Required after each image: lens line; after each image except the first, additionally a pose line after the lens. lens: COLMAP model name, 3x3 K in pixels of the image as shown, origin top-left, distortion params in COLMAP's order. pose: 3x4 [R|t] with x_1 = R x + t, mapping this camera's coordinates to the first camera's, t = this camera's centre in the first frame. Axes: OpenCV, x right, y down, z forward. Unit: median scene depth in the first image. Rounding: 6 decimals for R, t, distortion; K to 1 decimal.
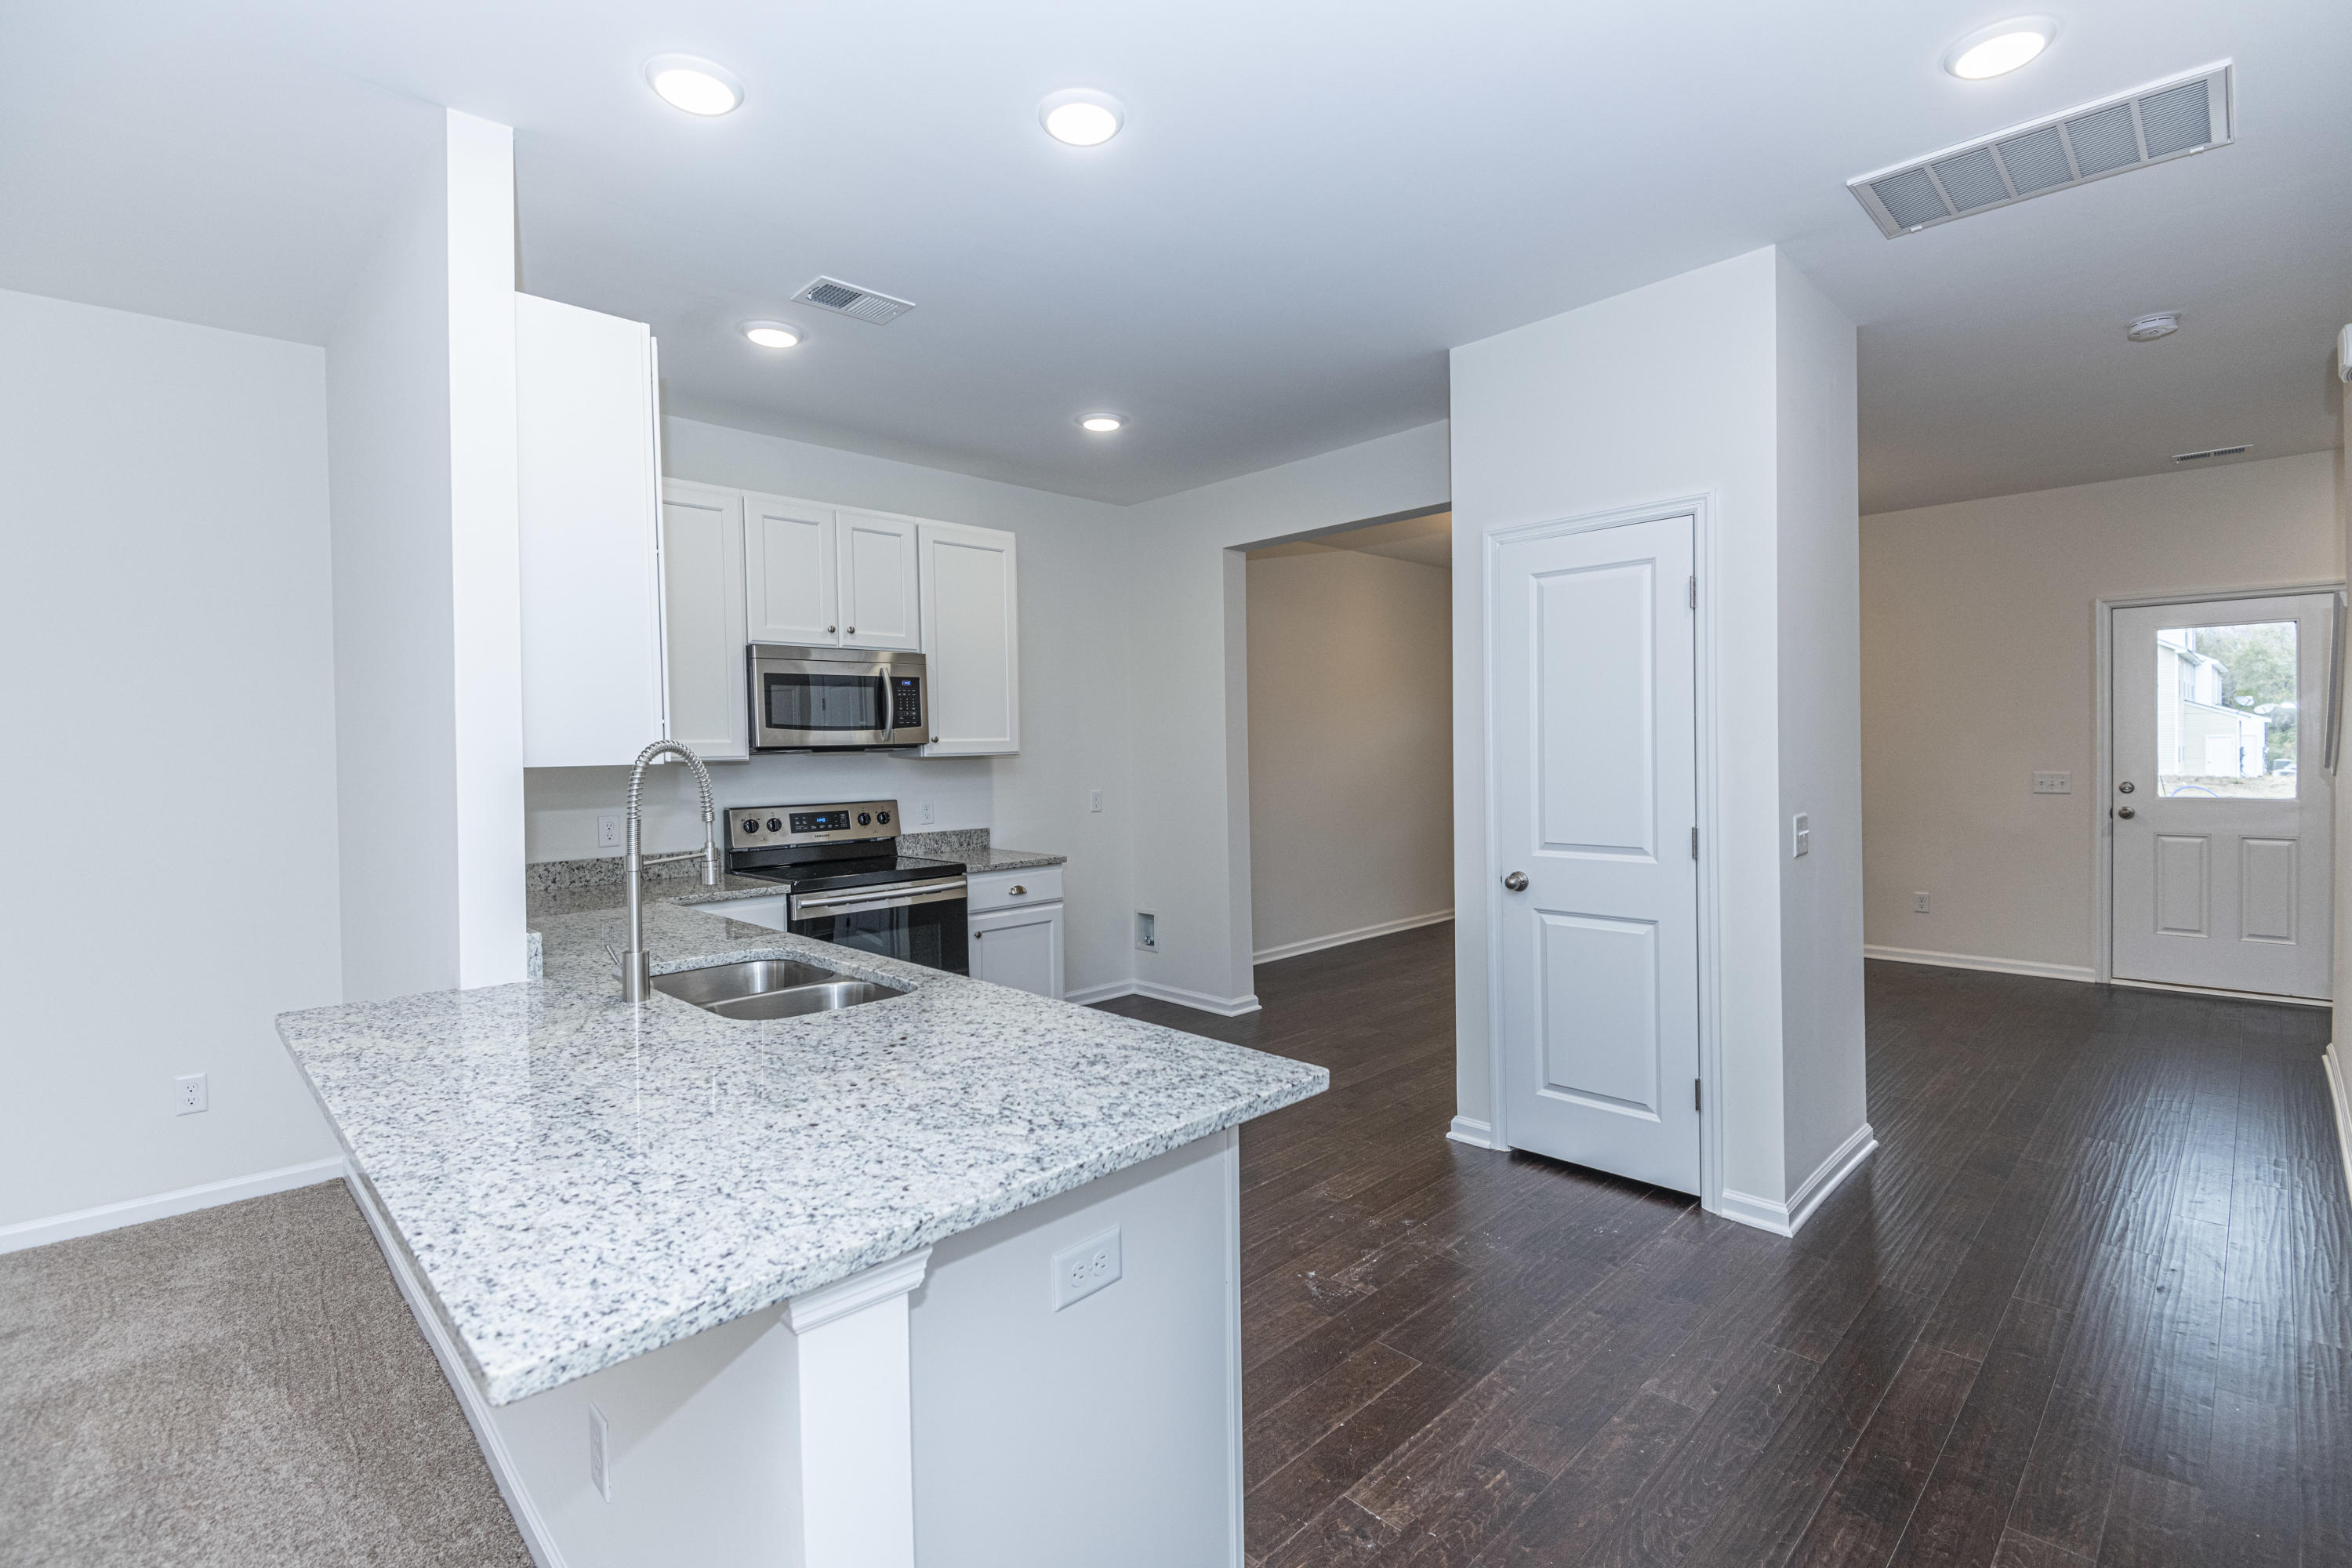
lens RADIAL K [[1055.2, 0, 1179.2], [0, 1055.2, 763.5], [0, 0, 1]] dist [0.029596, -0.023807]
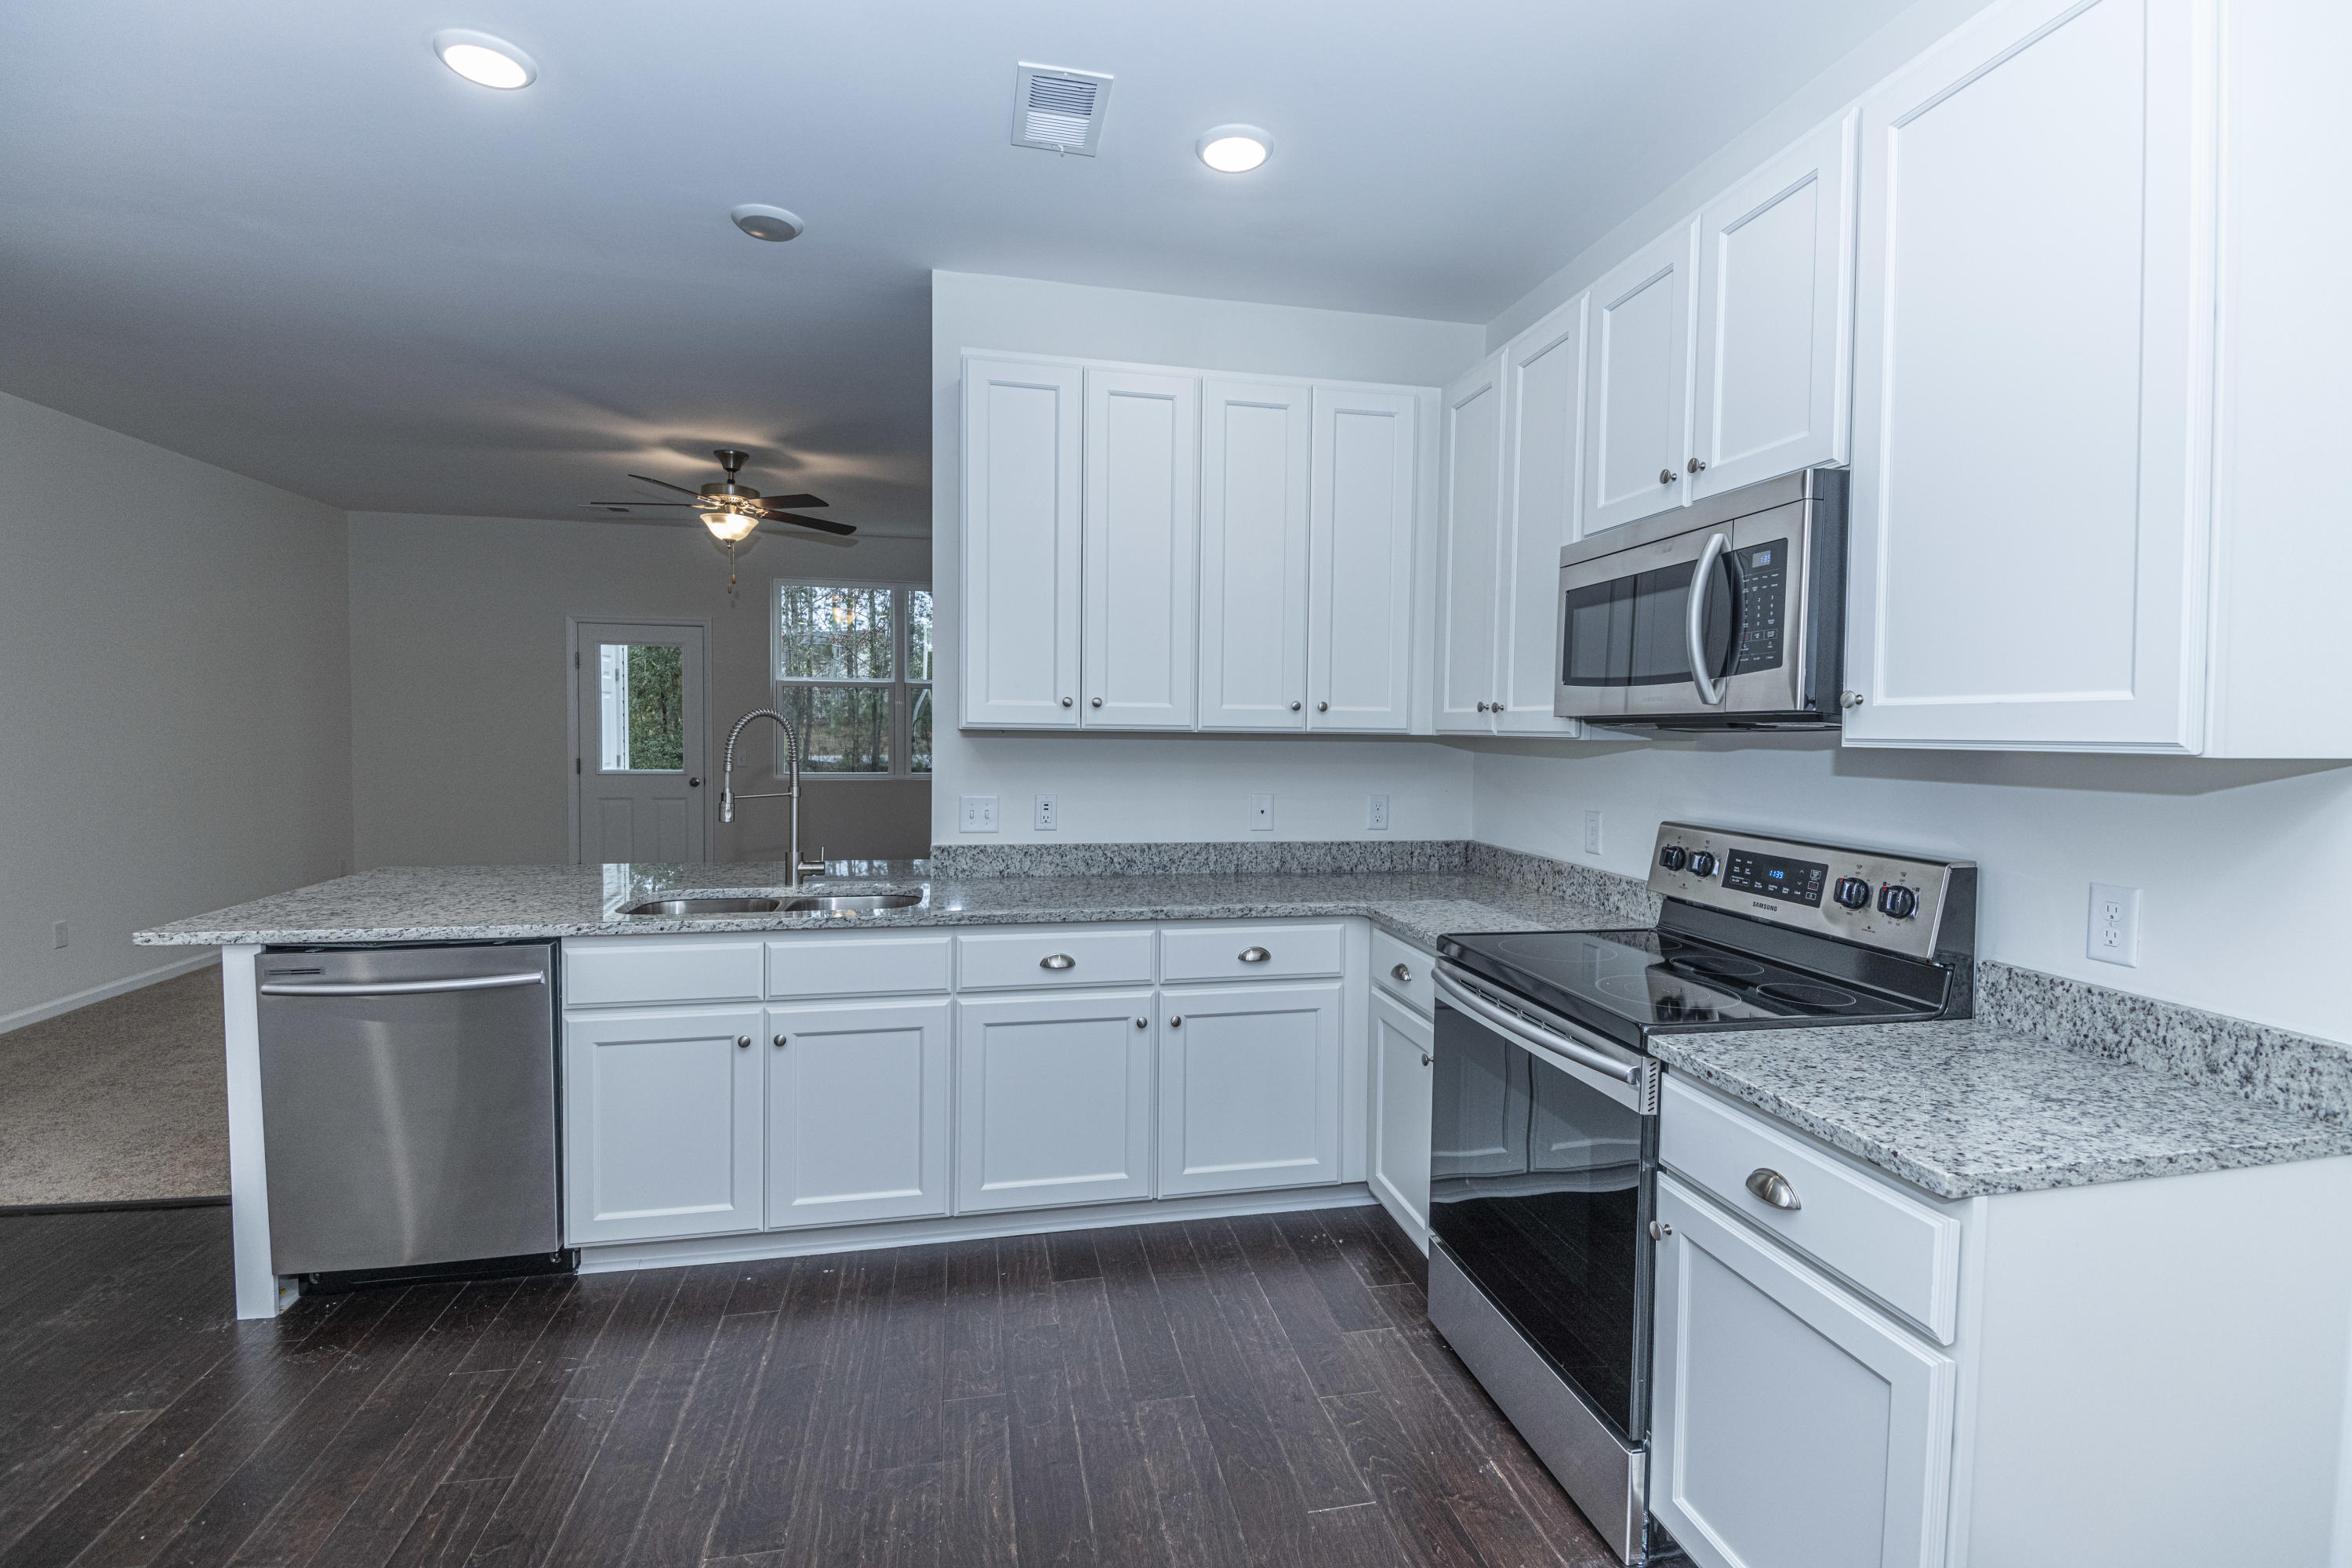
lens RADIAL K [[1055.2, 0, 1179.2], [0, 1055.2, 763.5], [0, 0, 1]] dist [0.029596, -0.023807]
pose [[-0.541704, 0.040878, -0.839575, 0.246829], [-0.015651, 0.998153, 0.058697, -0.023664], [0.840424, 0.044936, -0.540064, 1.271892]]
